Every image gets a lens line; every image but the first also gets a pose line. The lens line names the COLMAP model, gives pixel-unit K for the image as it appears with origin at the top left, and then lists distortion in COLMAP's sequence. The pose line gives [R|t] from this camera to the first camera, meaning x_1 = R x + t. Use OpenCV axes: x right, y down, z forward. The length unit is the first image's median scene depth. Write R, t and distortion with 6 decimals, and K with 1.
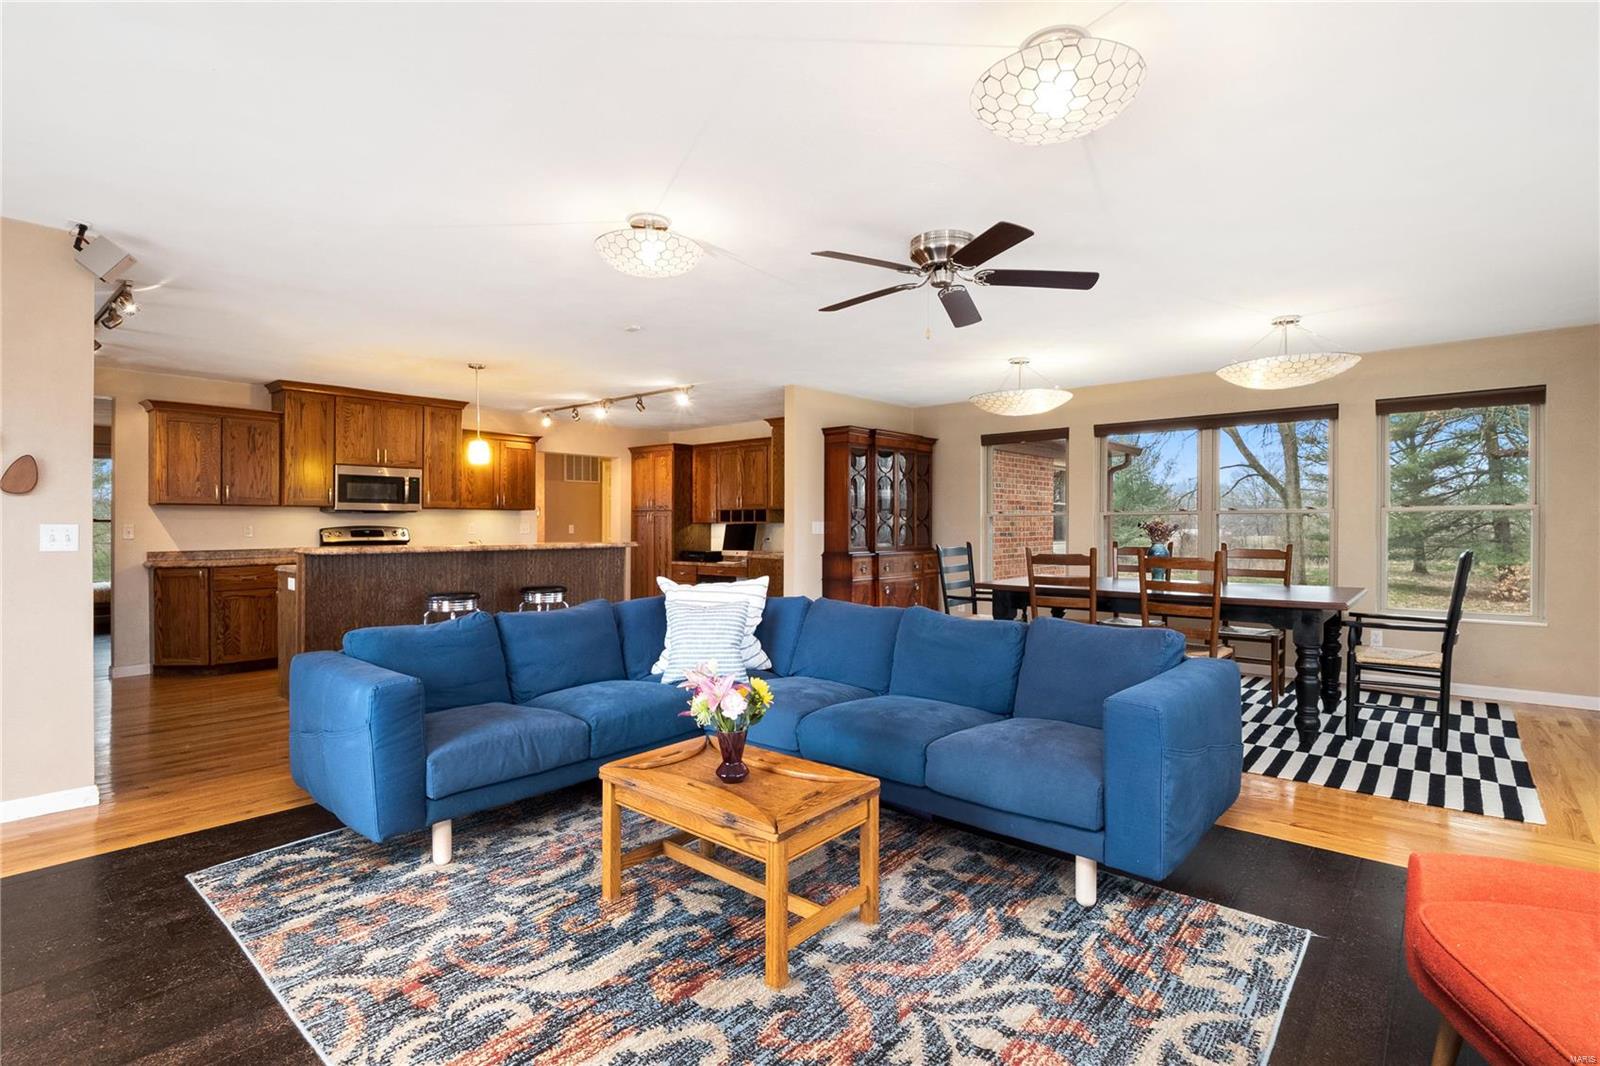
lens RADIAL K [[749.9, 0, 803.7], [0, 749.9, 517.7], [0, 0, 1]] dist [-0.003076, -0.000012]
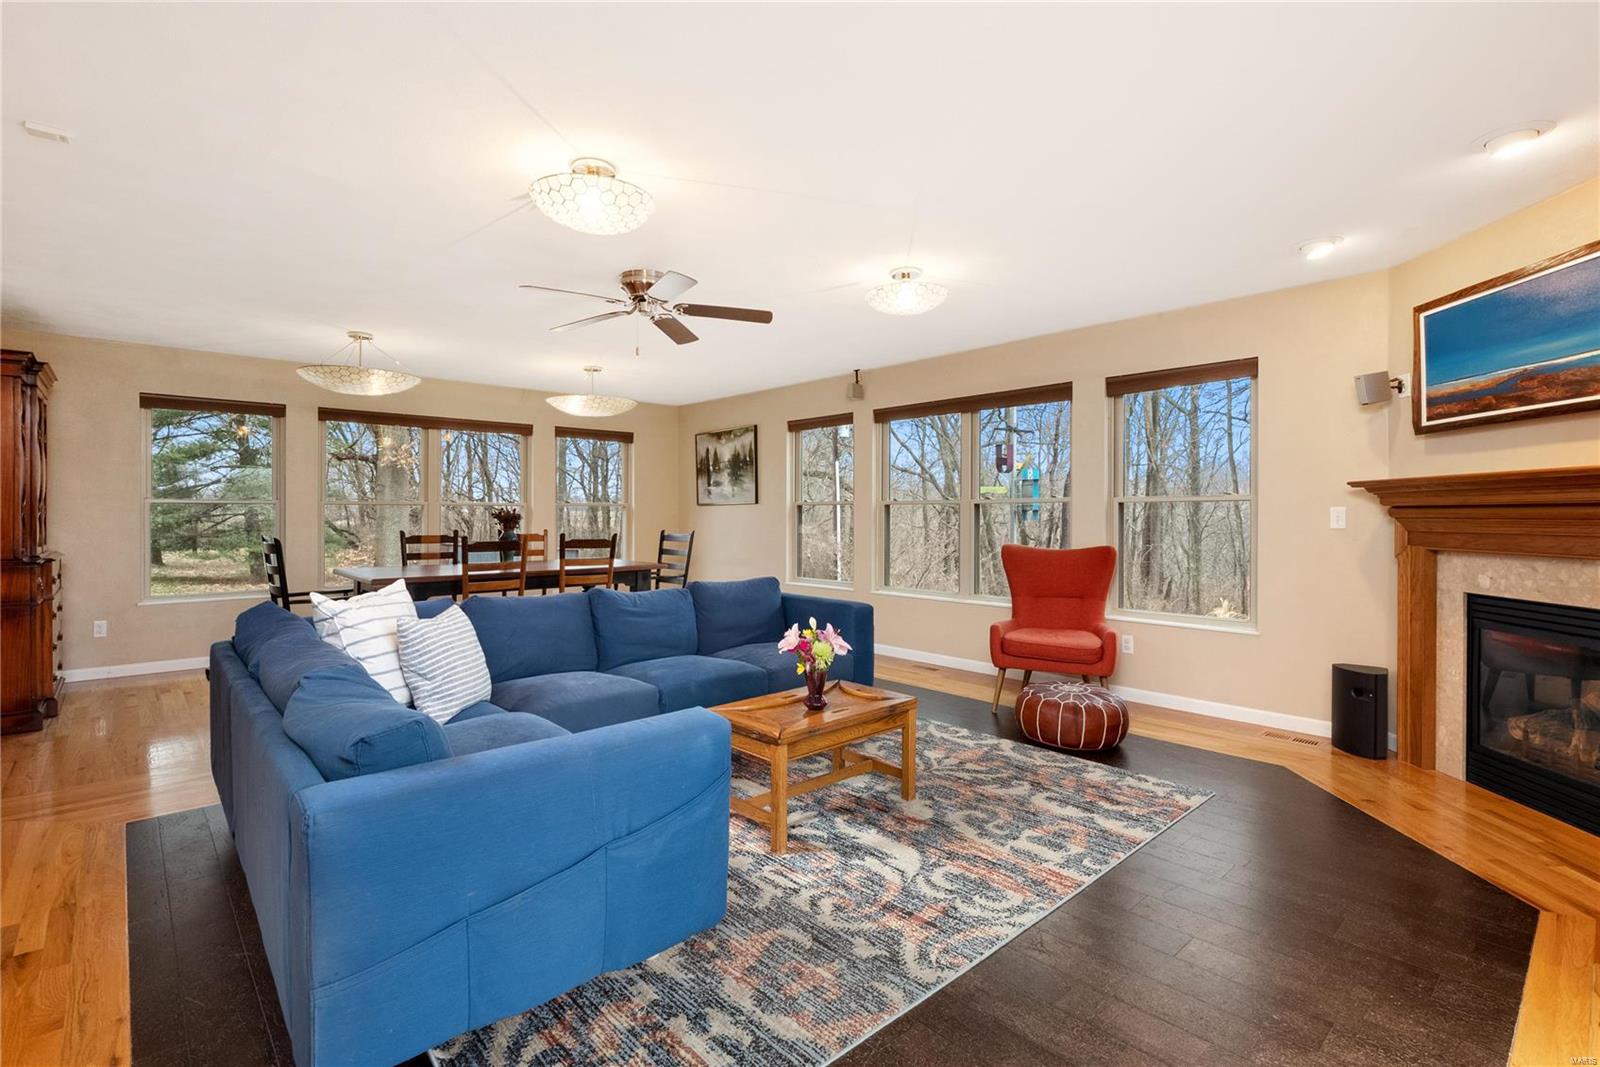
lens RADIAL K [[749.9, 0, 803.7], [0, 749.9, 518.2], [0, 0, 1]] dist [-0.003076, -0.000012]
pose [[0.118729, -0.000682, 0.992926, -1.455605], [-0.011101, 0.999936, 0.002014, 0.016601], [-0.992865, -0.011262, 0.118714, 0.908852]]
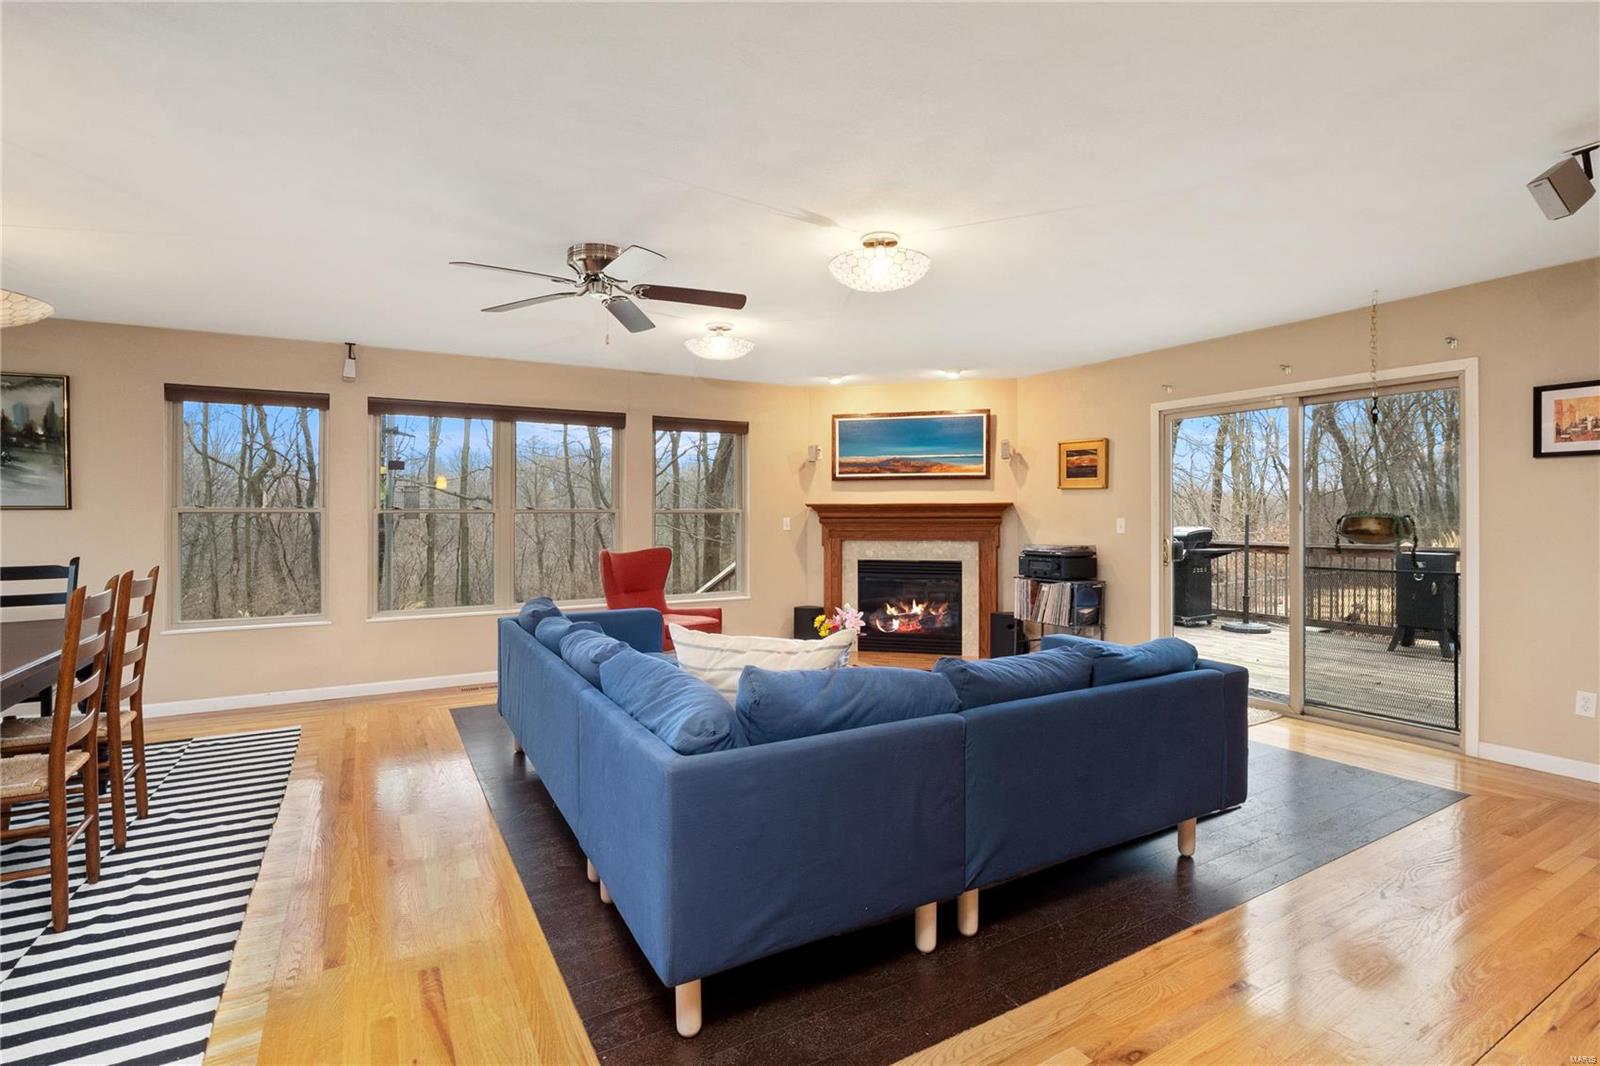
lens RADIAL K [[749.9, 0, 803.7], [0, 749.9, 517.7], [0, 0, 1]] dist [-0.003076, -0.000012]
pose [[-0.947657, 0.004875, 0.319253, -0.593752], [0.003377, 0.999981, -0.005247, -0.002583], [-0.319272, -0.003895, -0.947655, 2.782136]]
